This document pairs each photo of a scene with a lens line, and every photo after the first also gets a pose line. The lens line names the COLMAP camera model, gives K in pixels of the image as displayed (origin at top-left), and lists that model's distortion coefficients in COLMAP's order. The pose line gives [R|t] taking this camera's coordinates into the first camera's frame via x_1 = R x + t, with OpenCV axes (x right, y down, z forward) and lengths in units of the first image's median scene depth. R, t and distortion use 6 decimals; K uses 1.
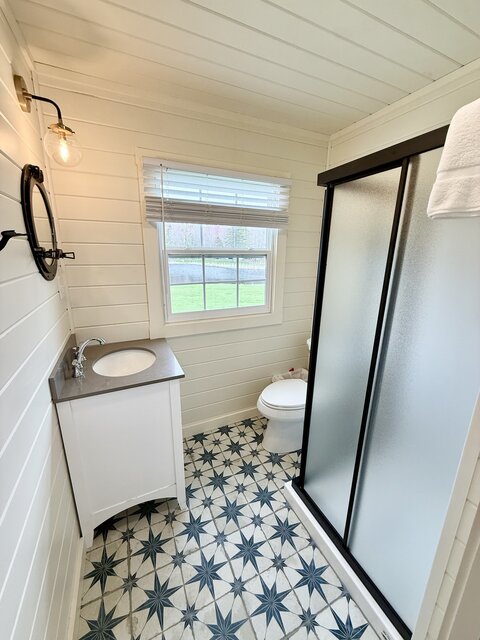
lens RADIAL K [[256.5, 0, 240.0], [0, 256.5, 320.0], [0, 0, 1]] dist [-0.000038, -0.000016]
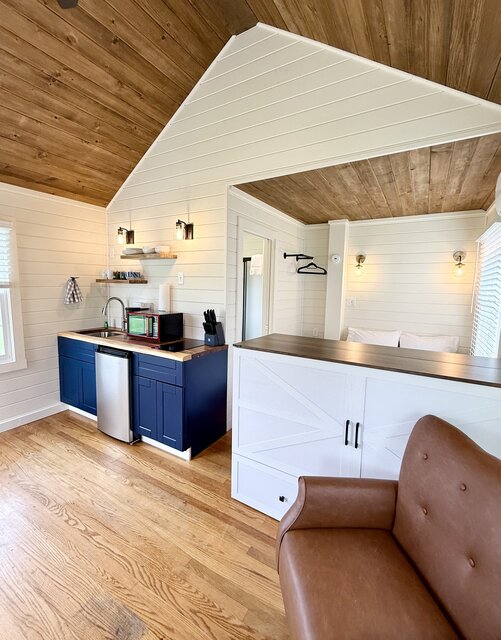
lens RADIAL K [[292.3, 0, 245.8], [0, 292.3, 317.5], [0, 0, 1]] dist [-0.000817, -0.000122]
pose [[0.831105, -0.055593, 0.553330, -0.945219], [0.135083, 0.985372, -0.103894, 0.374011], [-0.539461, 0.161092, 0.826457, -1.309404]]
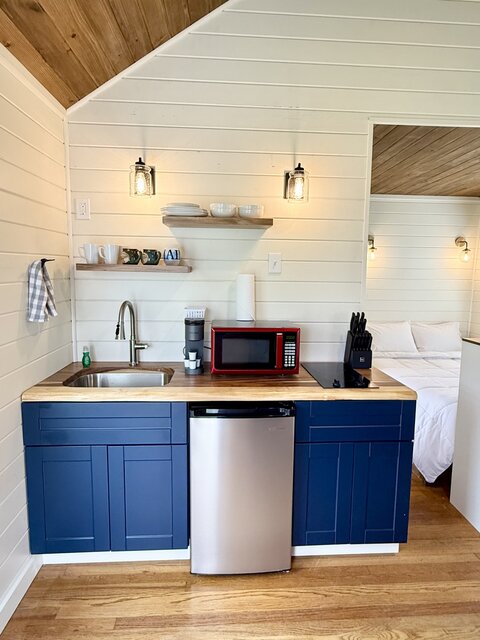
lens RADIAL K [[373.6, 0, 241.8], [0, 373.6, 316.6], [0, 0, 1]] dist [0.000608, -0.000755]
pose [[0.372485, -0.114421, 0.920958, -1.523381], [0.234779, 0.971707, 0.025769, 0.059078], [-0.897850, 0.206623, 0.388810, -0.158971]]
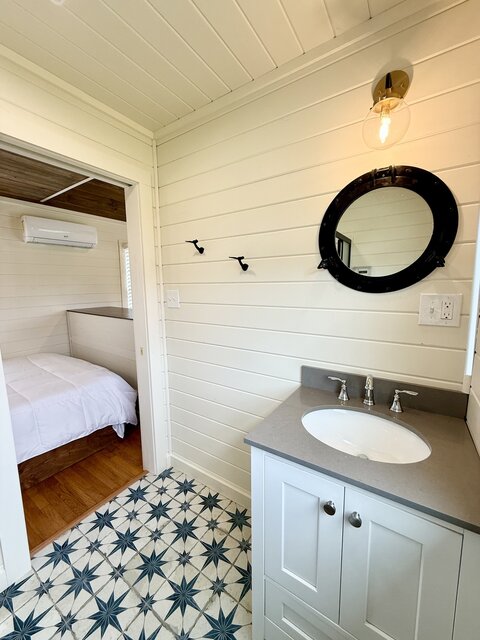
lens RADIAL K [[256.5, 0, 240.0], [0, 256.5, 320.0], [0, 0, 1]] dist [-0.000038, -0.000016]
pose [[-0.856914, 0.065479, -0.511284, 0.071004], [-0.137100, 0.927218, 0.348526, -0.198358], [0.496893, 0.368753, -0.785569, 0.966945]]
